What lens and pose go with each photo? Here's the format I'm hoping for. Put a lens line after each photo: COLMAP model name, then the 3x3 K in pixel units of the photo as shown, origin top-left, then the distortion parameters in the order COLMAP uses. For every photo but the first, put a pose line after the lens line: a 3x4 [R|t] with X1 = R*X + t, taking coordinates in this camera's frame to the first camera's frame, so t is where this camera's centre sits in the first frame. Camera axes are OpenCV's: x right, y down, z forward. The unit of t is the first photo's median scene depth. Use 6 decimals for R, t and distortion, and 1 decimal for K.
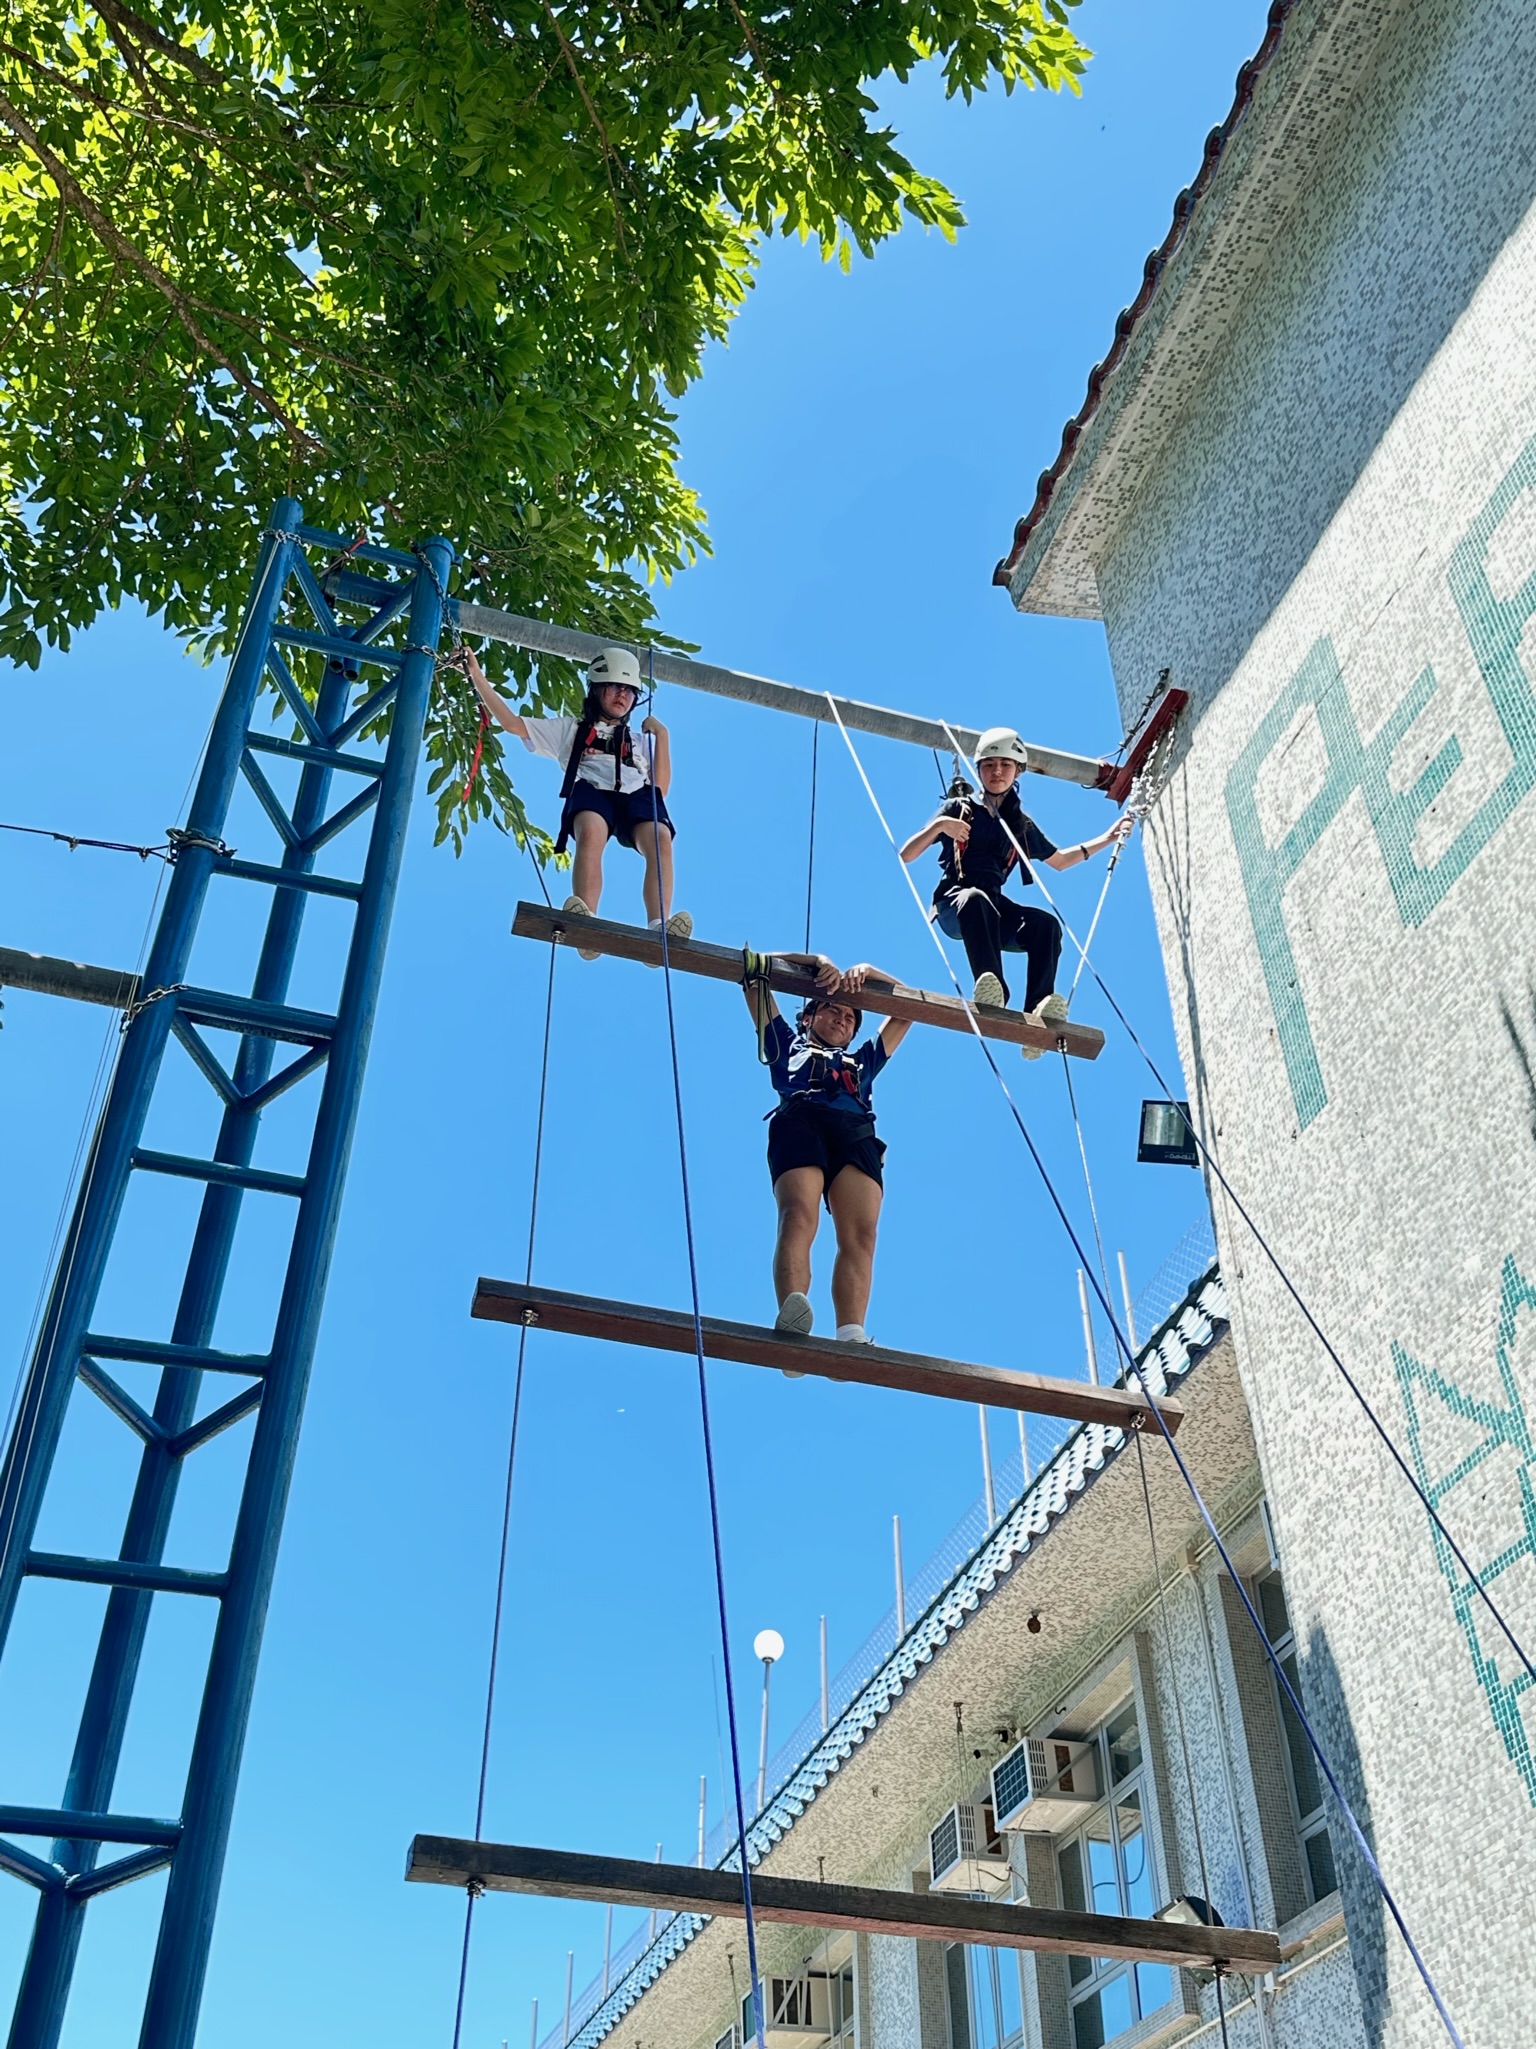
lens RADIAL K [[2010.8, 0, 751.4], [0, 2010.8, 1048.0], [0, 0, 1]] dist [0.206899, -0.468139]
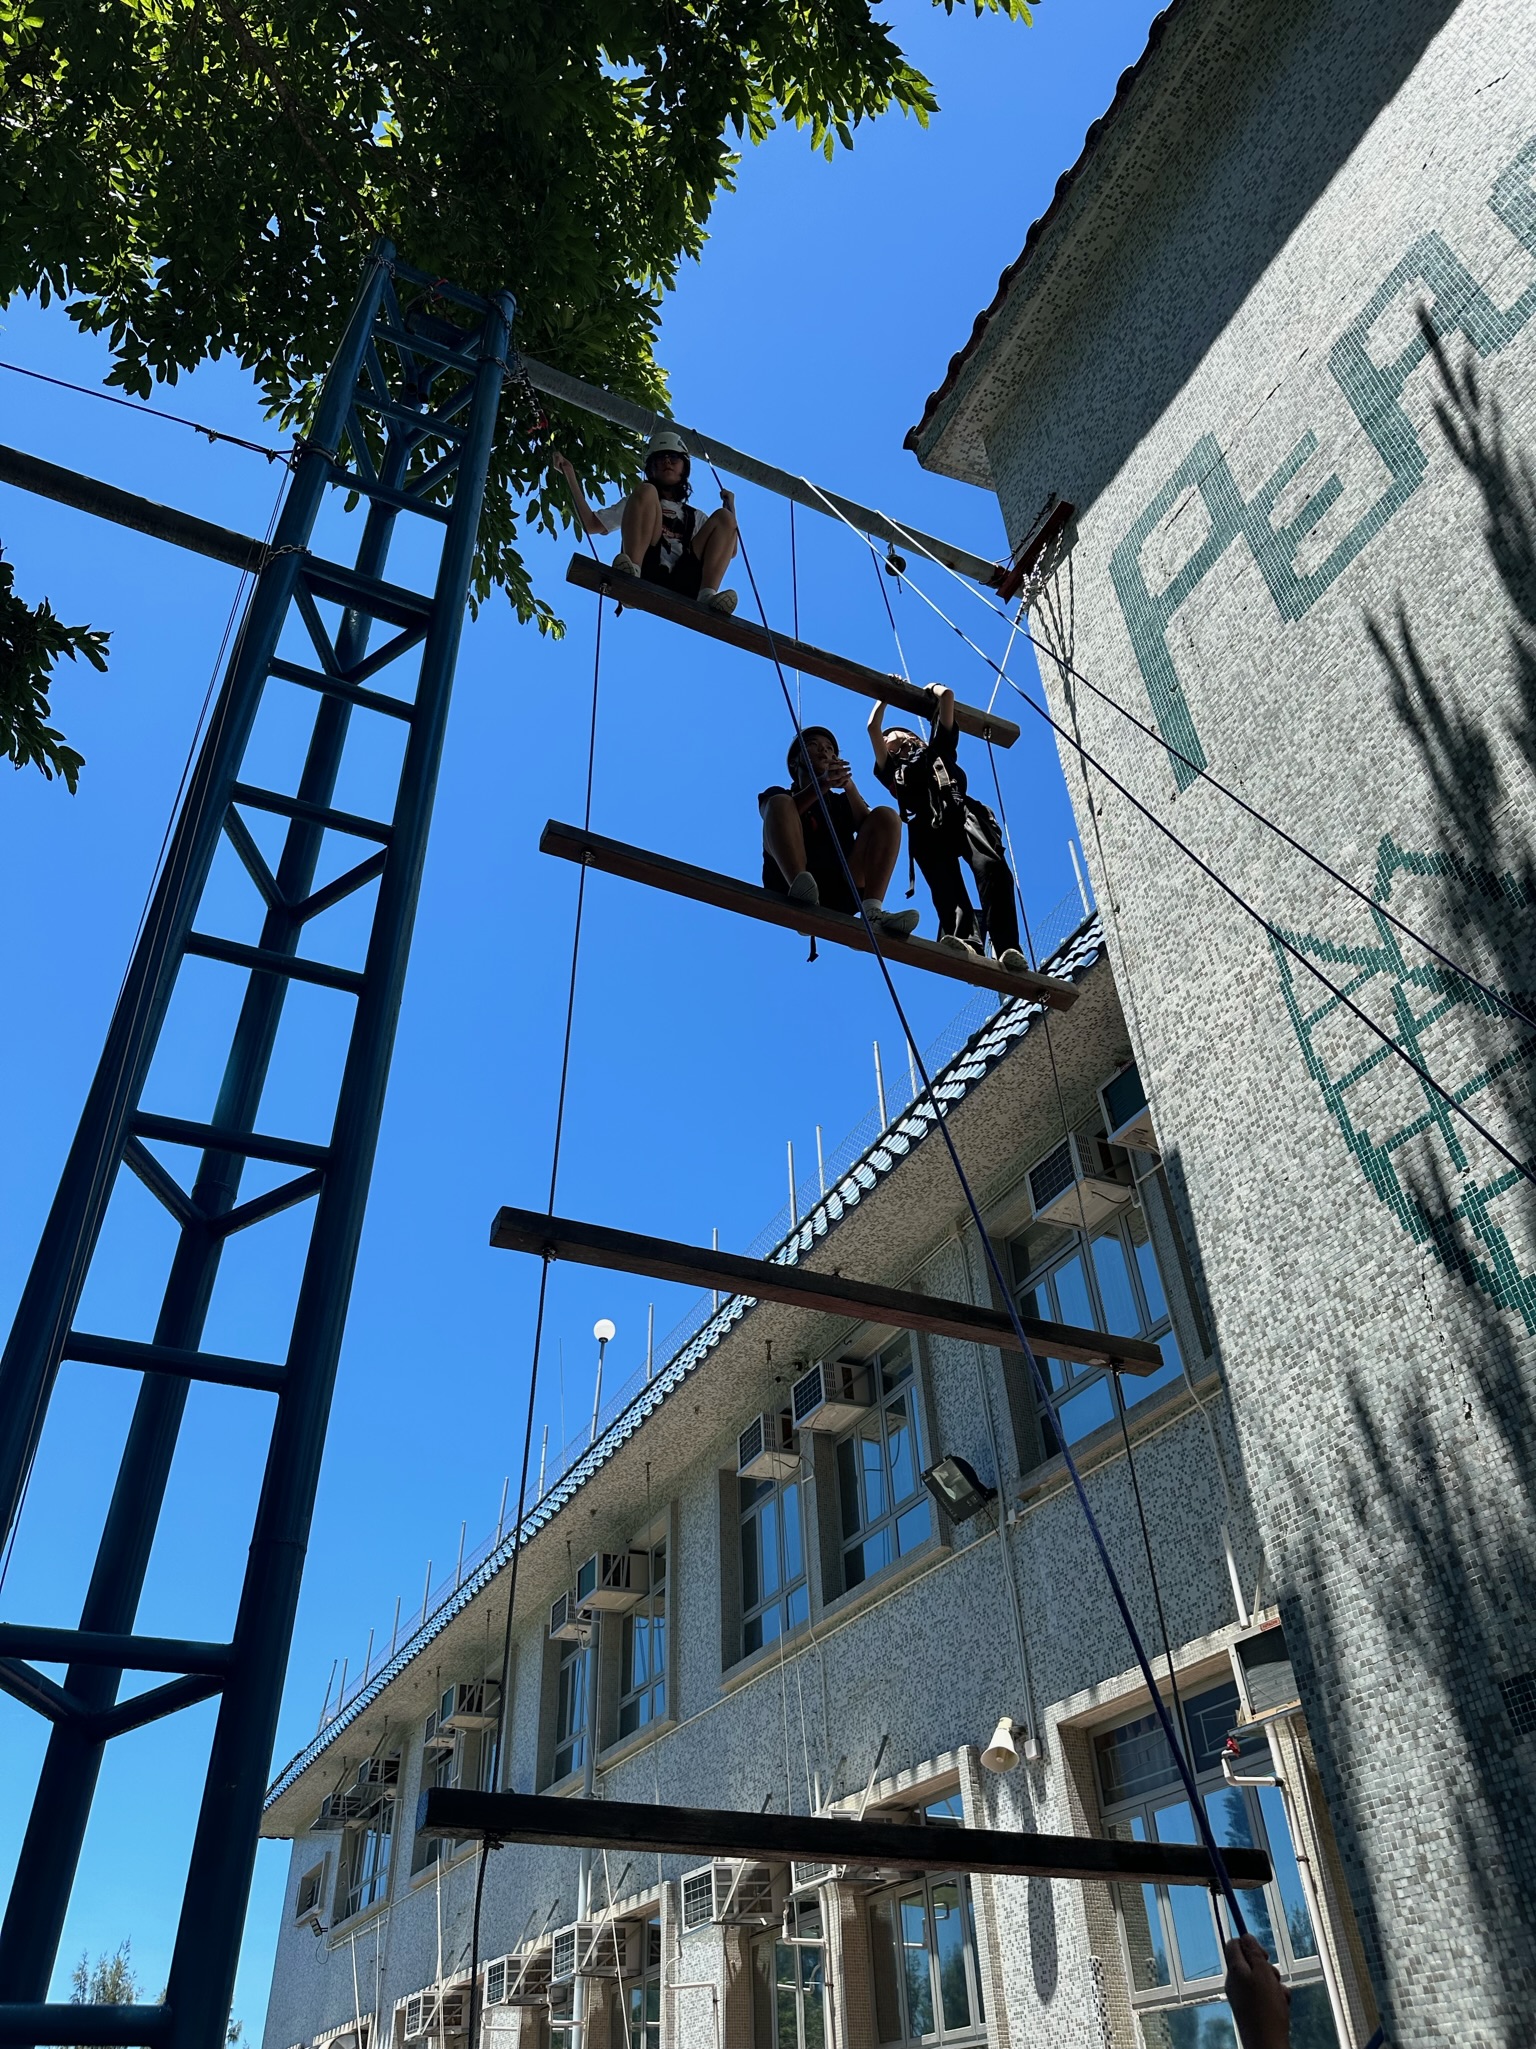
lens RADIAL K [[1446.0, 0, 750.9], [0, 1446.0, 1022.5], [0, 0, 1]] dist [0.042173, -0.055825]
pose [[0.989513, 0.070429, 0.126107, -0.096422], [-0.074461, 0.996843, 0.027546, 0.167246], [-0.123769, -0.036647, 0.991634, 0.110546]]
